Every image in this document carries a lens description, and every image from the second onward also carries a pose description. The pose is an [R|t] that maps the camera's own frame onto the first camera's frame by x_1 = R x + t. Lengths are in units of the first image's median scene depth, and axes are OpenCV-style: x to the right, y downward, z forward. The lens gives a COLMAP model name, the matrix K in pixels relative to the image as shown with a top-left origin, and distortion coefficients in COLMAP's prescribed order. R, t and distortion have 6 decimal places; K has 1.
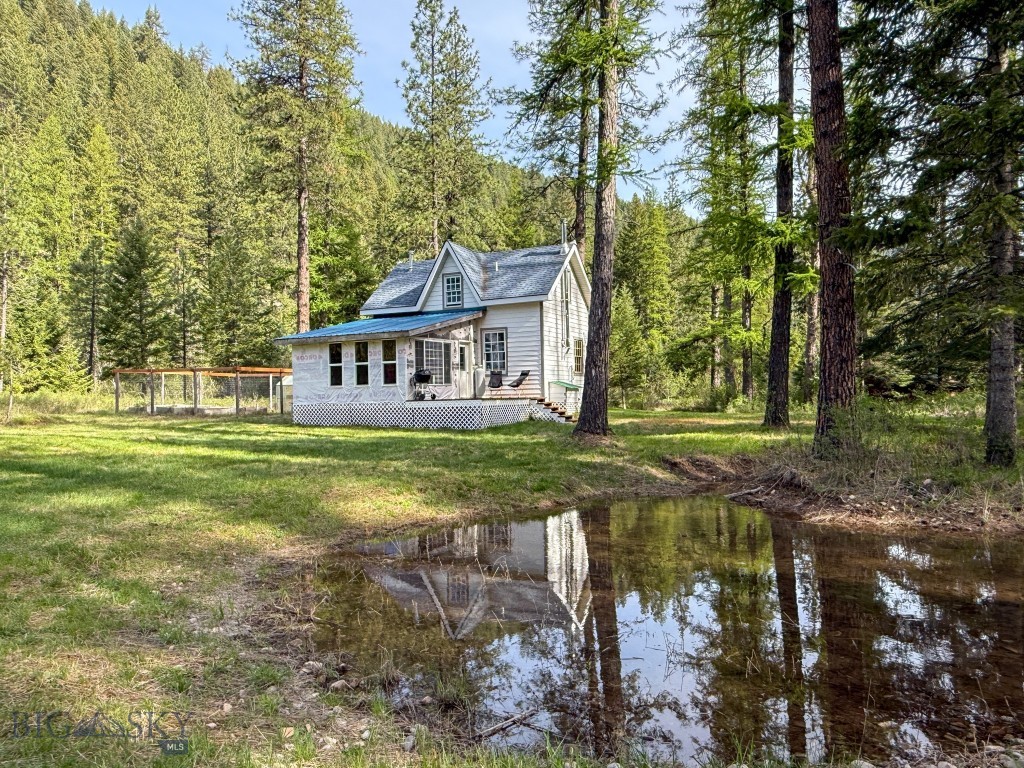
lens RADIAL K [[741.4, 0, 512.4], [0, 741.4, 385.6], [0, 0, 1]] dist [0.003264, 0.000367]
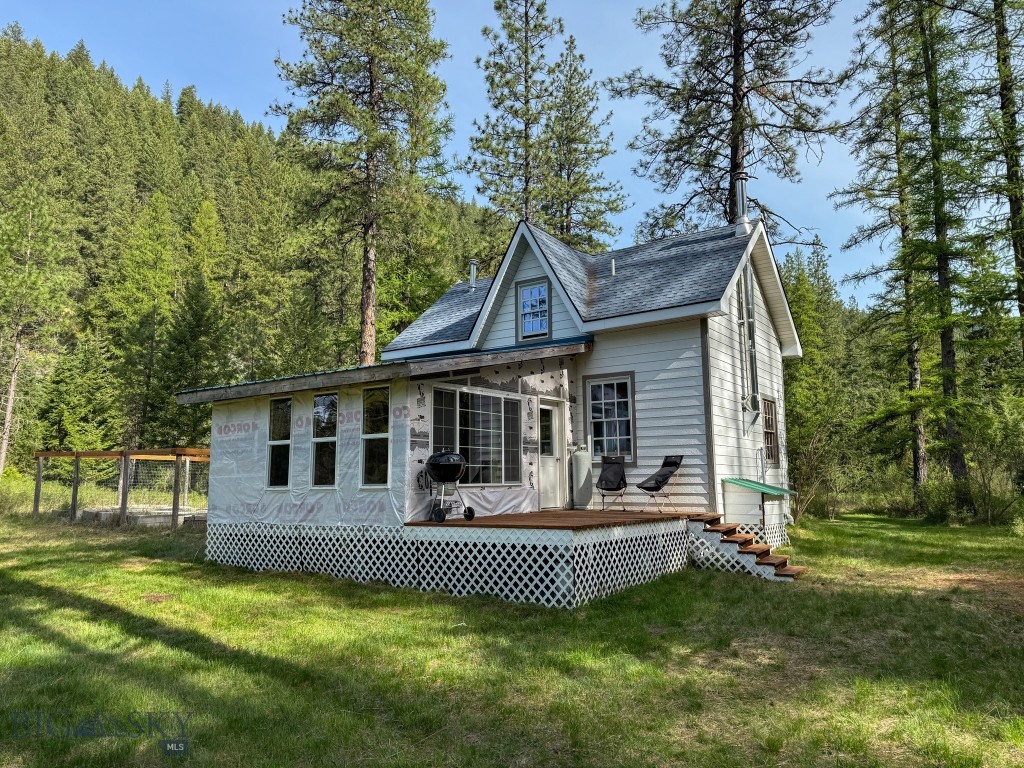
lens RADIAL K [[723.4, 0, 512.4], [0, 723.4, 386.7], [0, 0, 1]] dist [0.030015, -0.010957]
pose [[0.985677, -0.010125, -0.168341, -0.006074], [-0.009328, 0.993394, -0.114371, -0.009874], [0.168387, 0.114304, 0.979071, 0.495280]]
